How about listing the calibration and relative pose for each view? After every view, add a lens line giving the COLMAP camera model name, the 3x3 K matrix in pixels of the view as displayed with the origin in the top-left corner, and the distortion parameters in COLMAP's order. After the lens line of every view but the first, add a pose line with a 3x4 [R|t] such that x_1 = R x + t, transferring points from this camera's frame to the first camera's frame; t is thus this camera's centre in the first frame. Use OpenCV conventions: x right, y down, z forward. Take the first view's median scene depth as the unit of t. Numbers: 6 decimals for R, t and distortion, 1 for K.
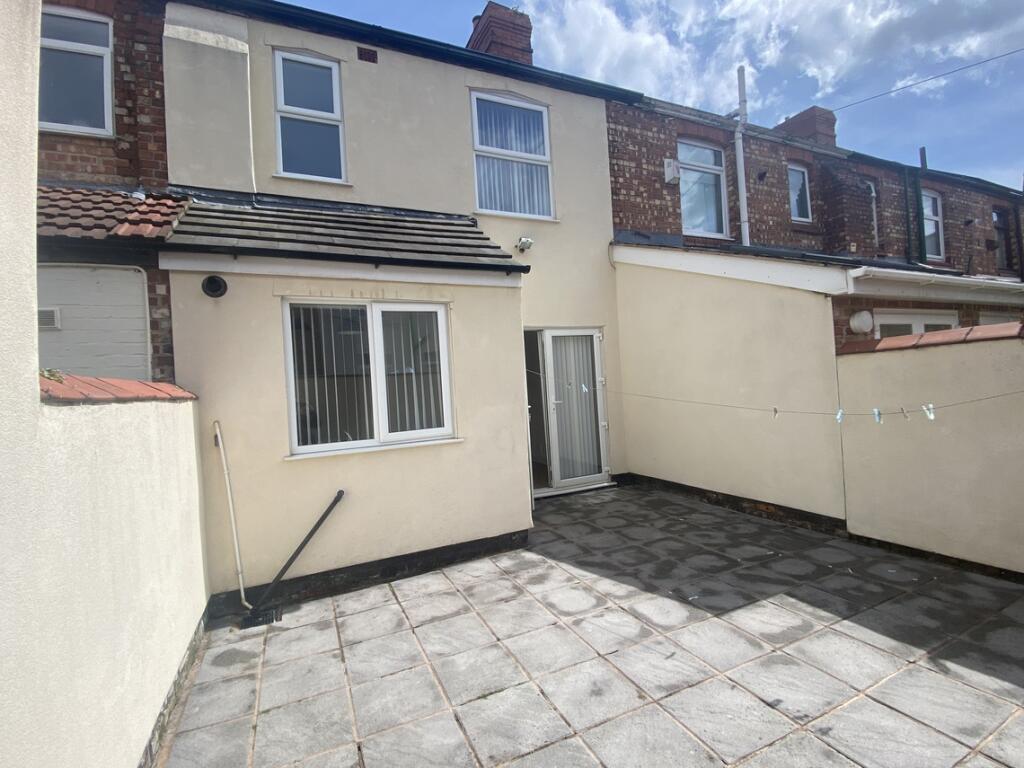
lens RADIAL K [[468.3, 0, 513.6], [0, 468.3, 381.9], [0, 0, 1]] dist [-0.002528, -0.000424]
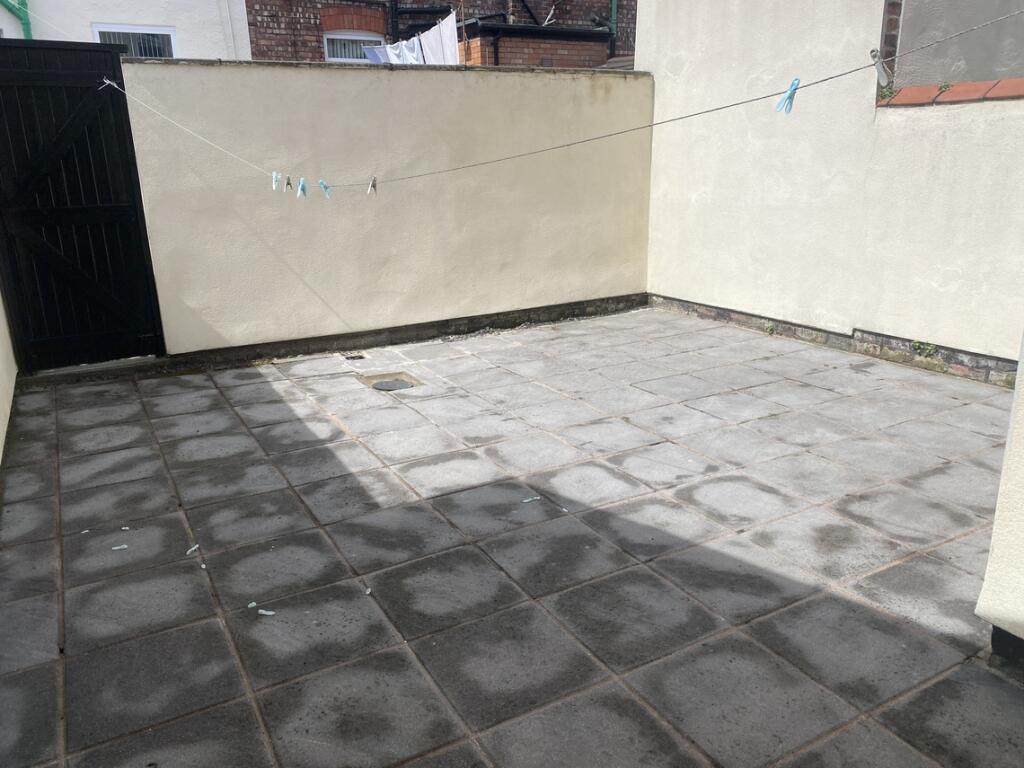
lens RADIAL K [[779.0, 0, 510.9], [0, 779.0, 383.9], [0, 0, 1]] dist [0.048520, -0.008168]
pose [[-0.992703, 0.105025, -0.059247, 0.440243], [0.083706, 0.953860, 0.288349, 0.031456], [0.086797, 0.281285, -0.955691, 1.848707]]
